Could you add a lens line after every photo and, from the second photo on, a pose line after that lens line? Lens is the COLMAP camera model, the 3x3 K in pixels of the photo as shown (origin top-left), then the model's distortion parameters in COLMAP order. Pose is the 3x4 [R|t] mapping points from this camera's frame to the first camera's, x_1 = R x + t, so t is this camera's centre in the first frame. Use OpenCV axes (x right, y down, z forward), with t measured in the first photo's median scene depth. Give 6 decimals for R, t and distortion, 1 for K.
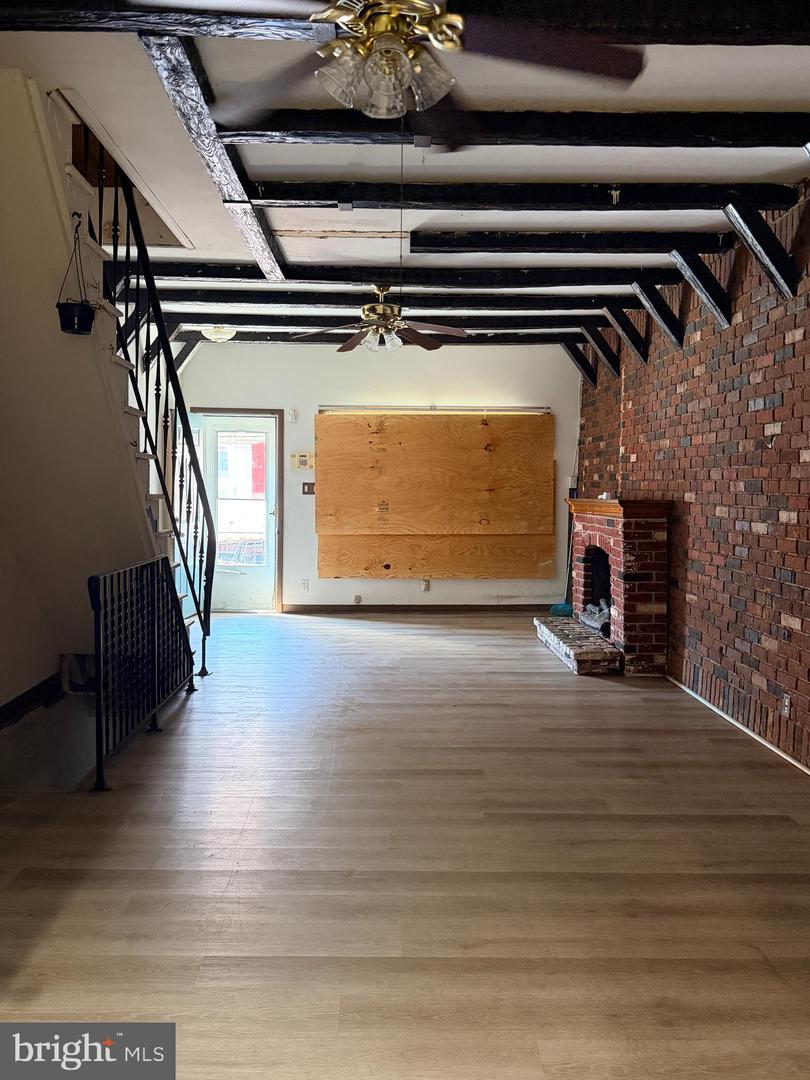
lens RADIAL K [[884.5, 0, 403.0], [0, 884.5, 540.8], [0, 0, 1]] dist [0.000631, -0.000001]
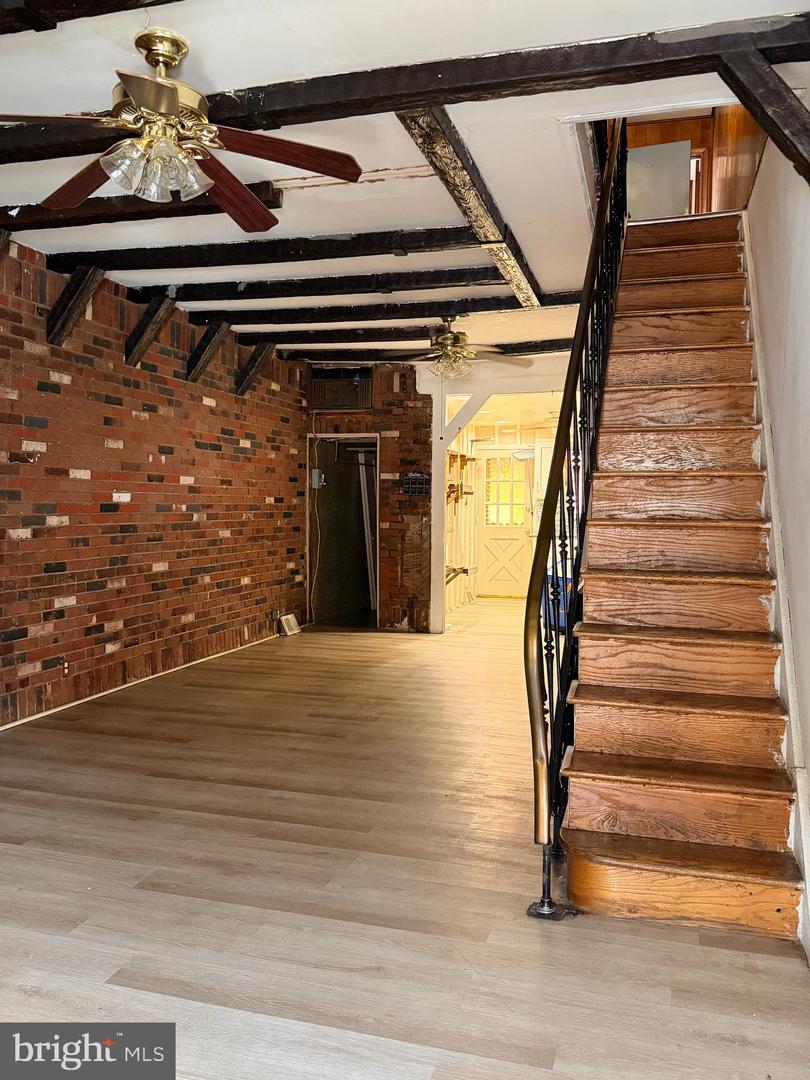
lens RADIAL K [[884.5, 0, 403.7], [0, 884.5, 539.4], [0, 0, 1]] dist [0.000631, -0.000001]
pose [[-0.954977, -0.031545, 0.294999, -0.367038], [-0.001557, 0.994850, 0.101344, -0.117268], [-0.296677, 0.096321, -0.950108, 1.862838]]
